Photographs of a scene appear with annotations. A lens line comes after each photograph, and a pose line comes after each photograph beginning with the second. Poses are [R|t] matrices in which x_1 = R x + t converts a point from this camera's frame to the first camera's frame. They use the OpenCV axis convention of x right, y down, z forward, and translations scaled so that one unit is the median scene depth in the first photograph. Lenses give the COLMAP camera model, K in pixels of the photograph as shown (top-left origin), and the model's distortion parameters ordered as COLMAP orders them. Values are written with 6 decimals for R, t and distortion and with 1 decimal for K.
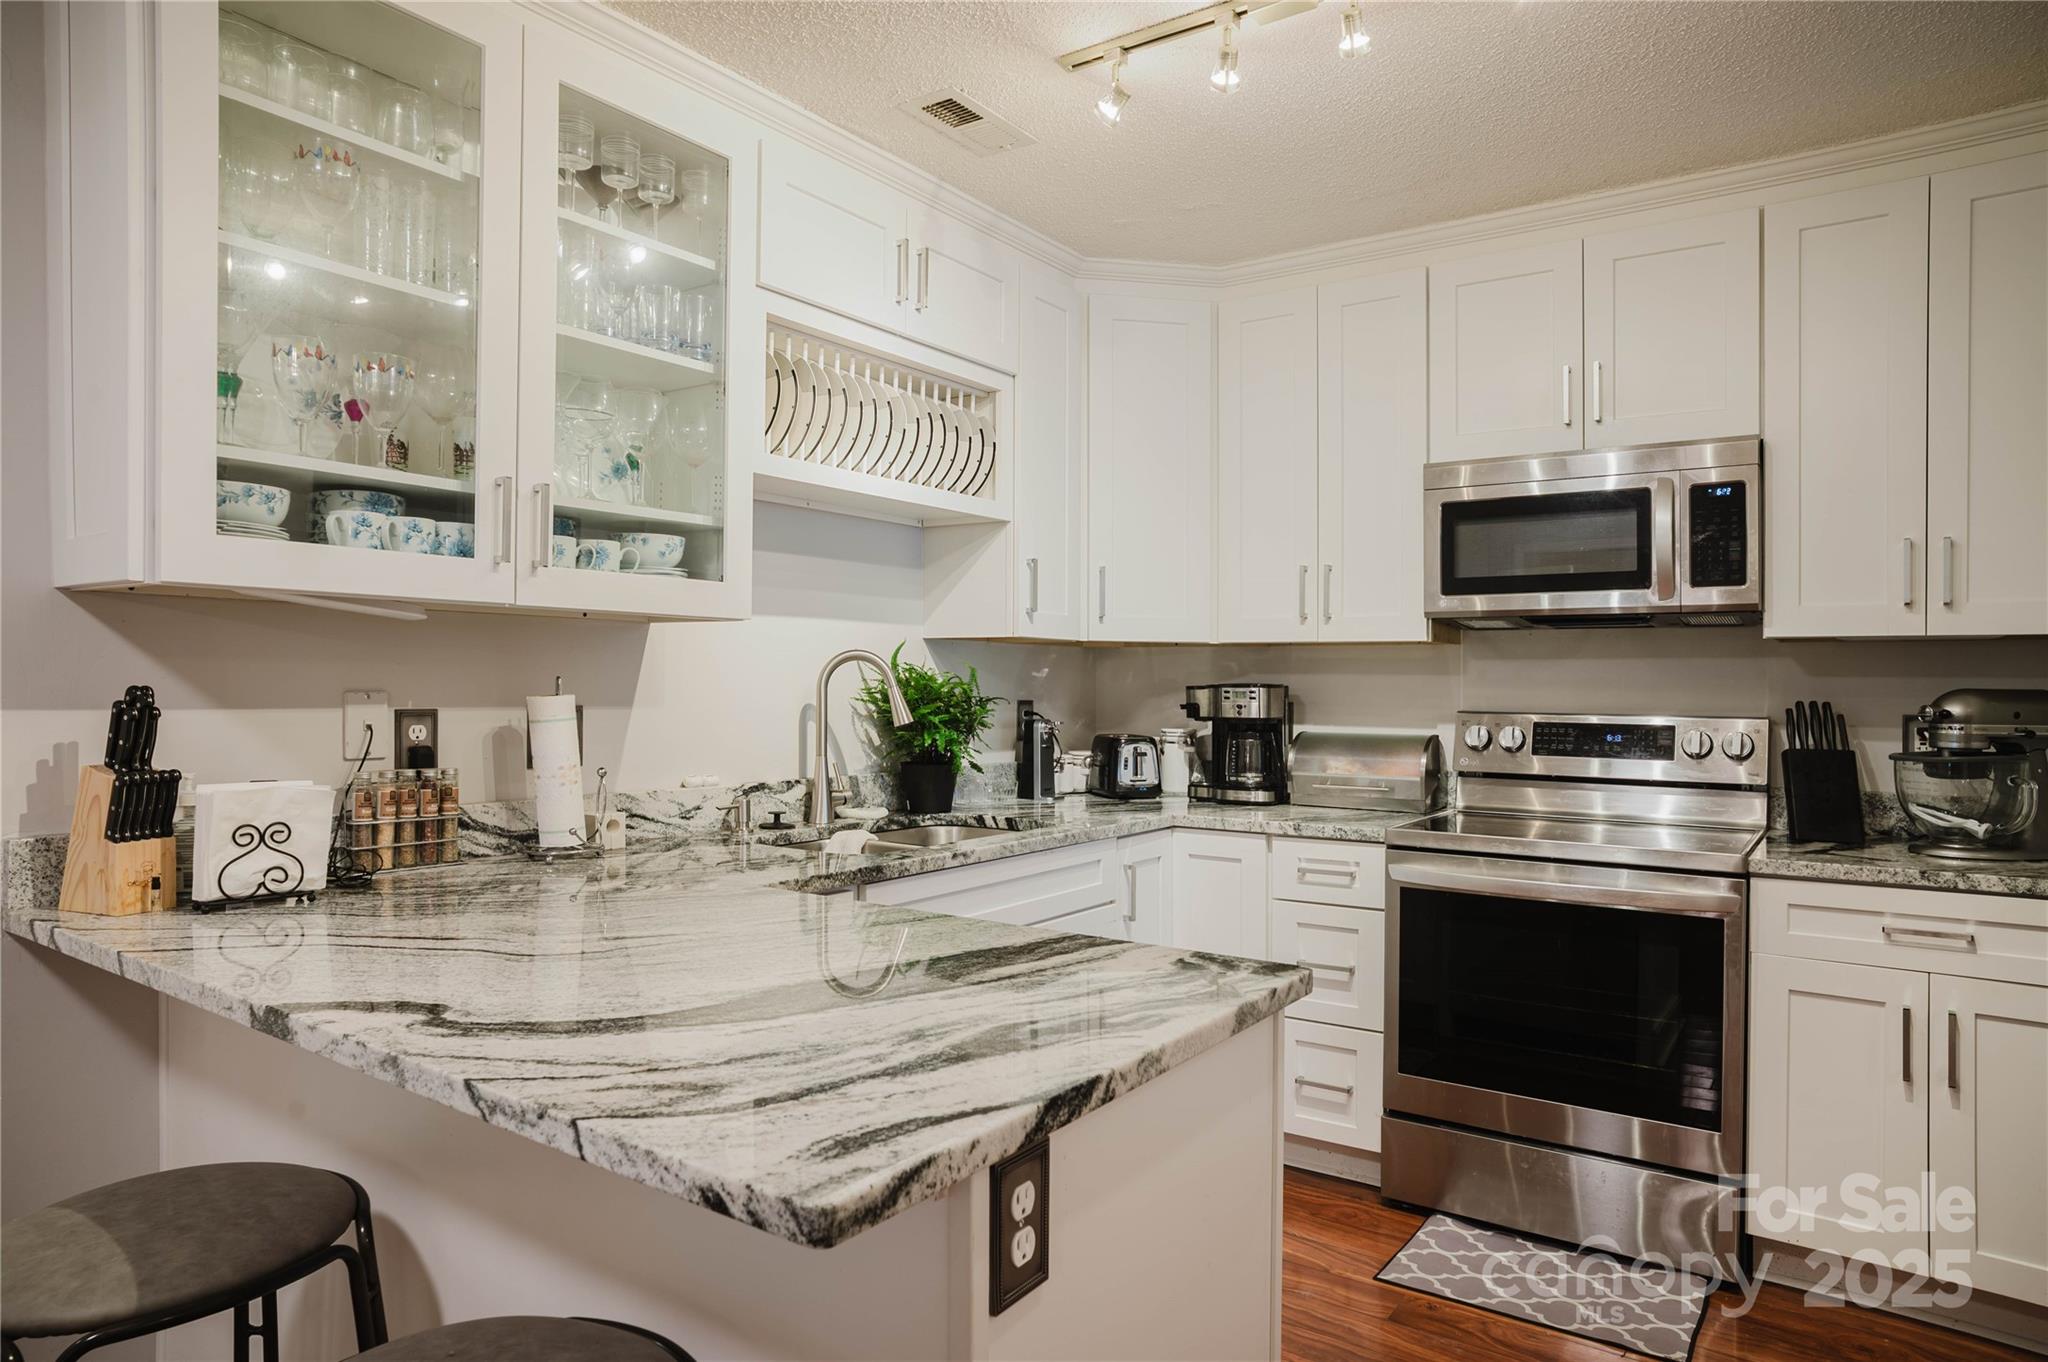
lens RADIAL K [[1222.8, 0, 1022.0], [0, 1222.8, 654.0], [0, 0, 1]] dist [-0.051766, 0.033868]
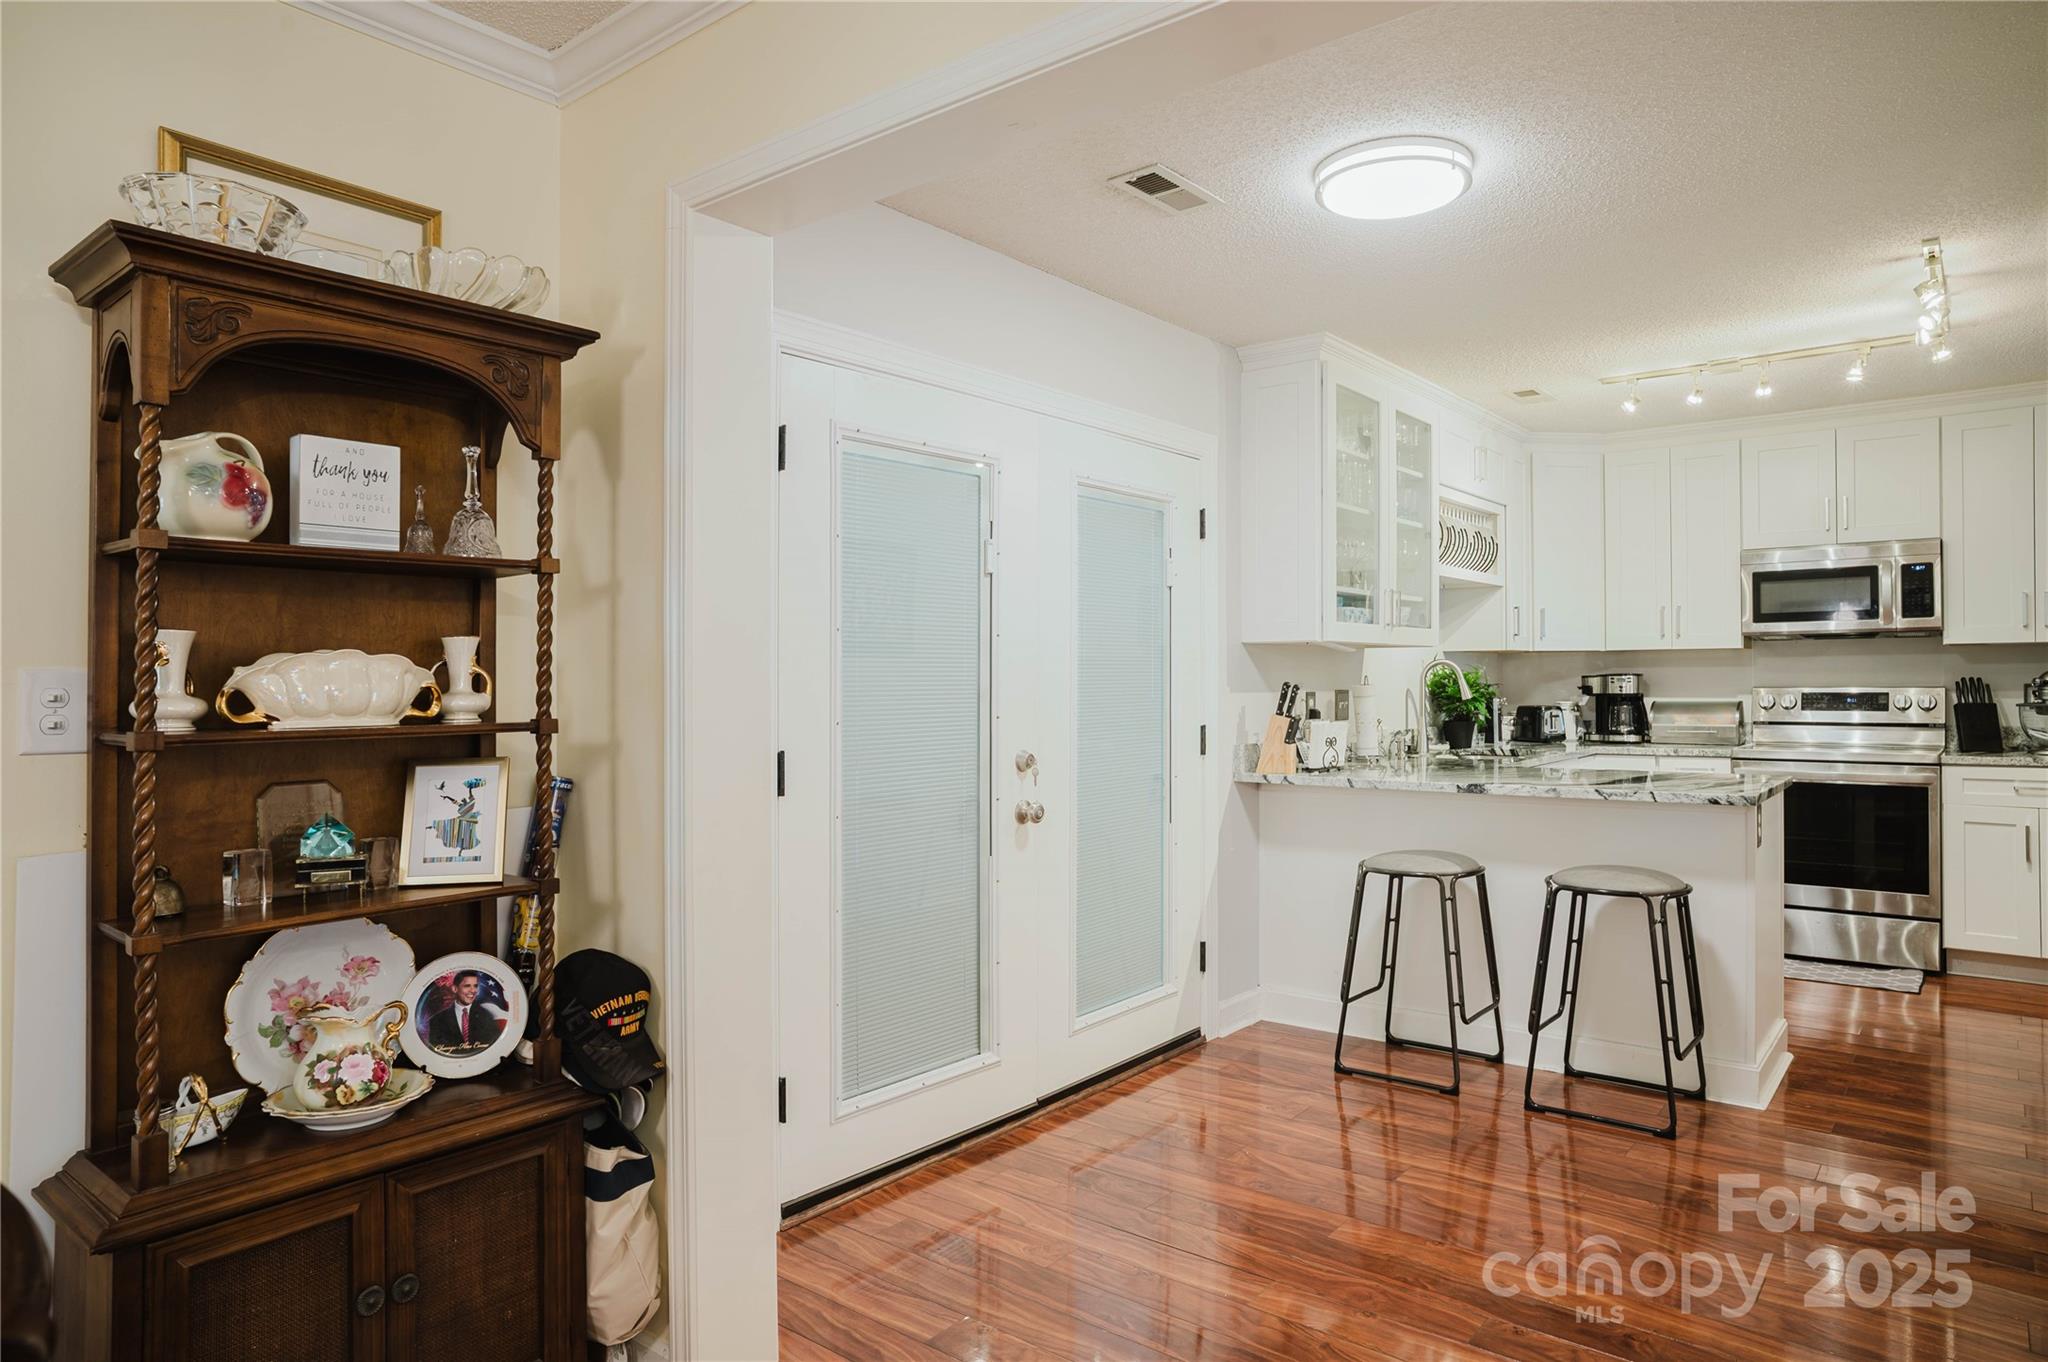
lens RADIAL K [[1222.8, 0, 1012.5], [0, 1222.8, 654.3], [0, 0, 1]] dist [-0.051766, 0.033868]
pose [[0.997303, -0.018451, -0.071033, -0.652461], [0.018639, 0.999824, 0.001989, -0.026568], [0.070984, -0.003308, 0.997472, -0.904135]]
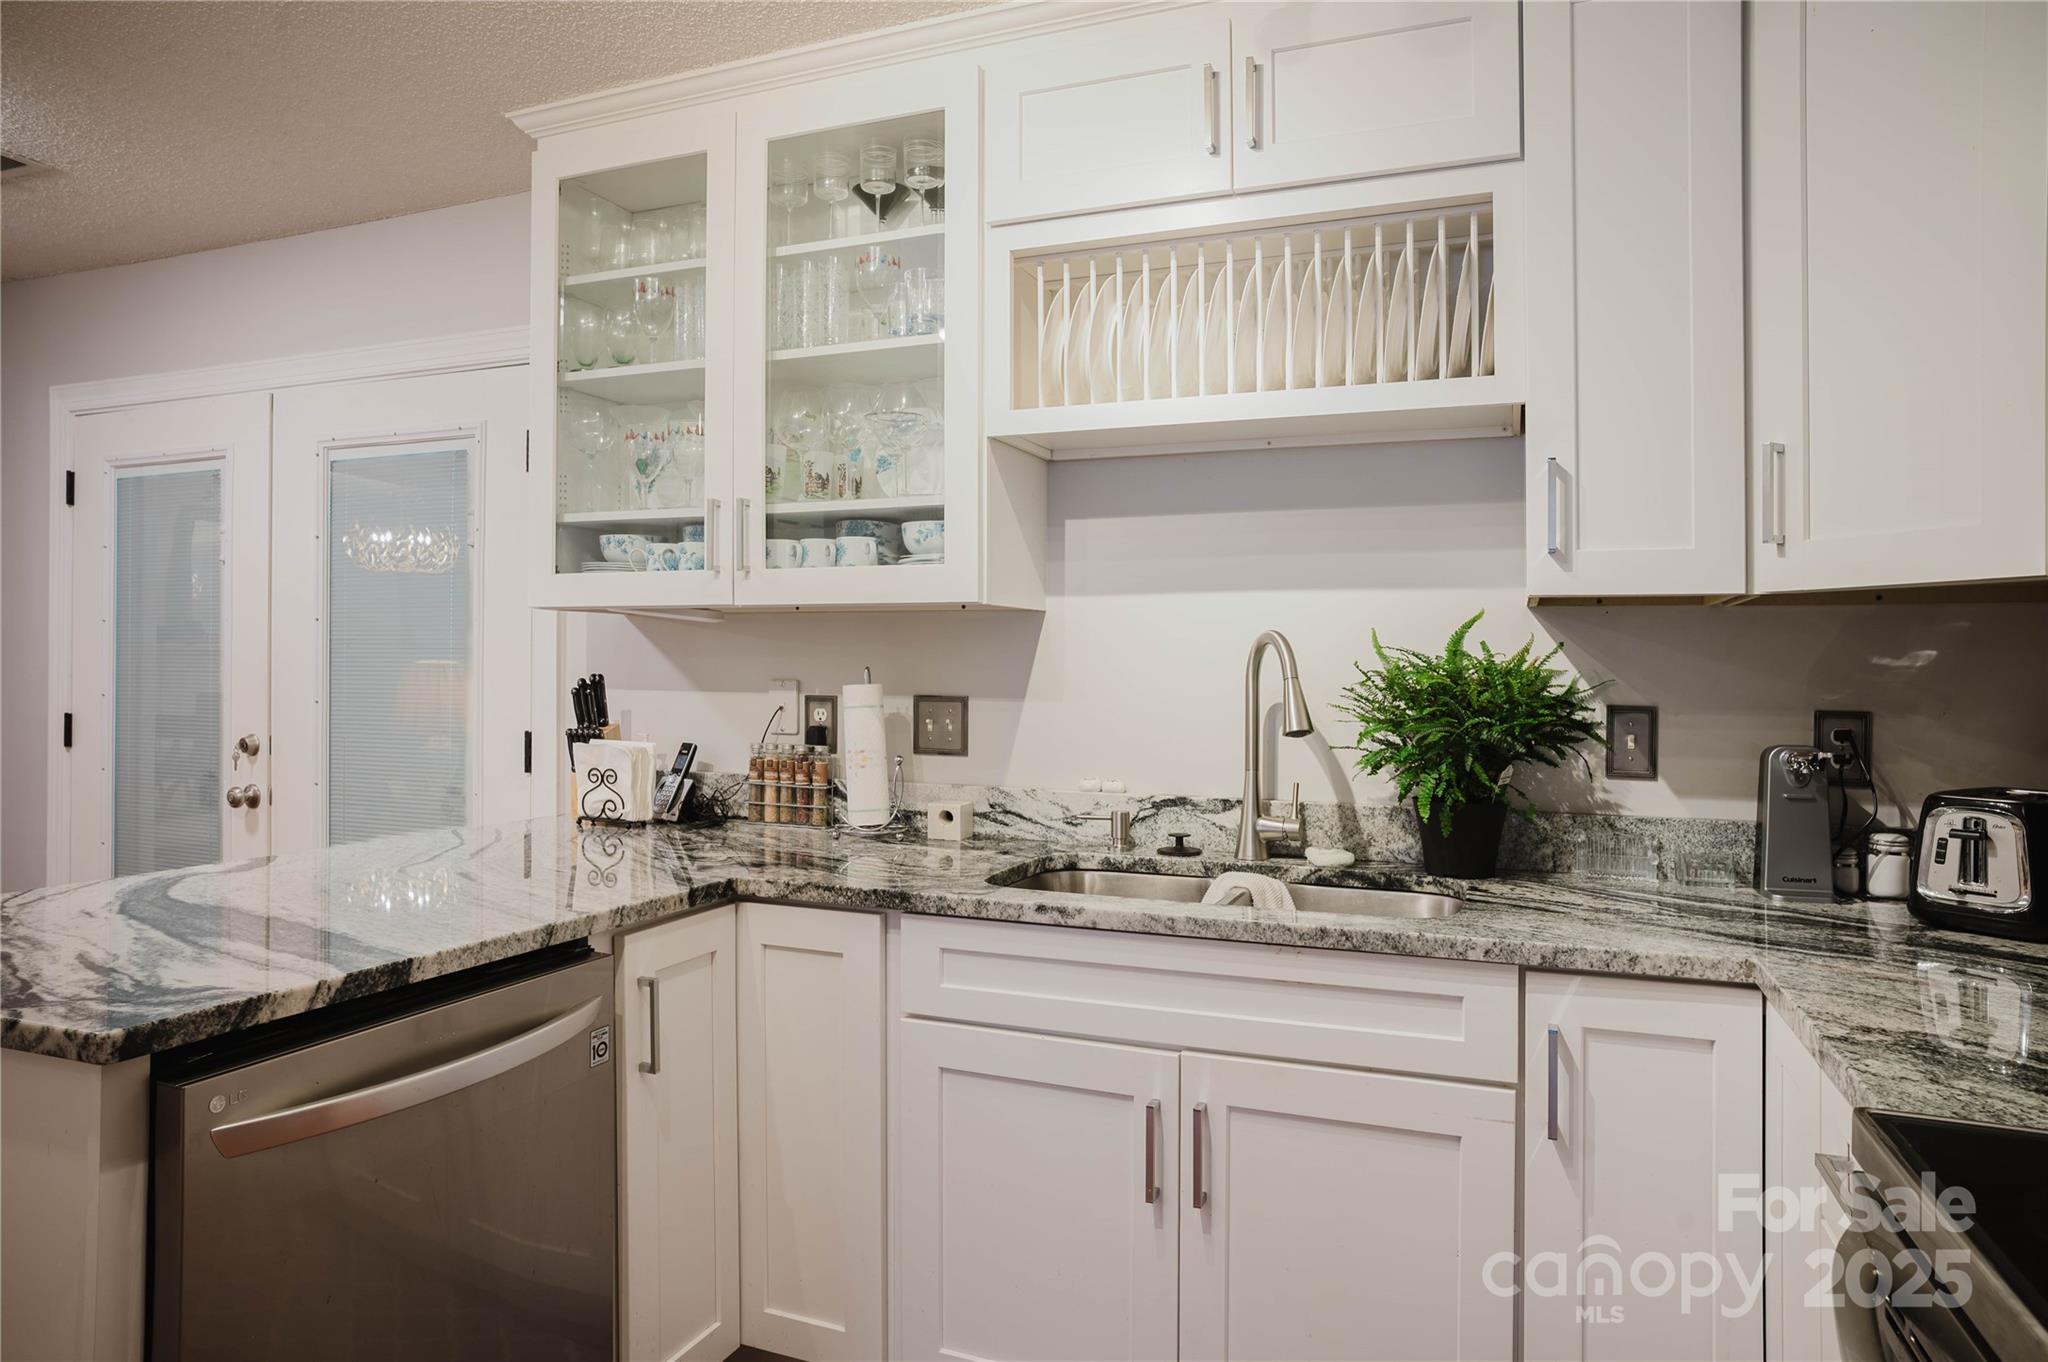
lens RADIAL K [[1222.8, 0, 1060.4], [0, 1222.8, 641.4], [0, 0, 1]] dist [-0.051766, 0.033868]
pose [[0.246957, -0.031289, -0.968521, 0.647437], [0.013900, 0.999490, -0.028745, 0.026846], [0.968927, -0.006363, 0.247266, 0.822704]]
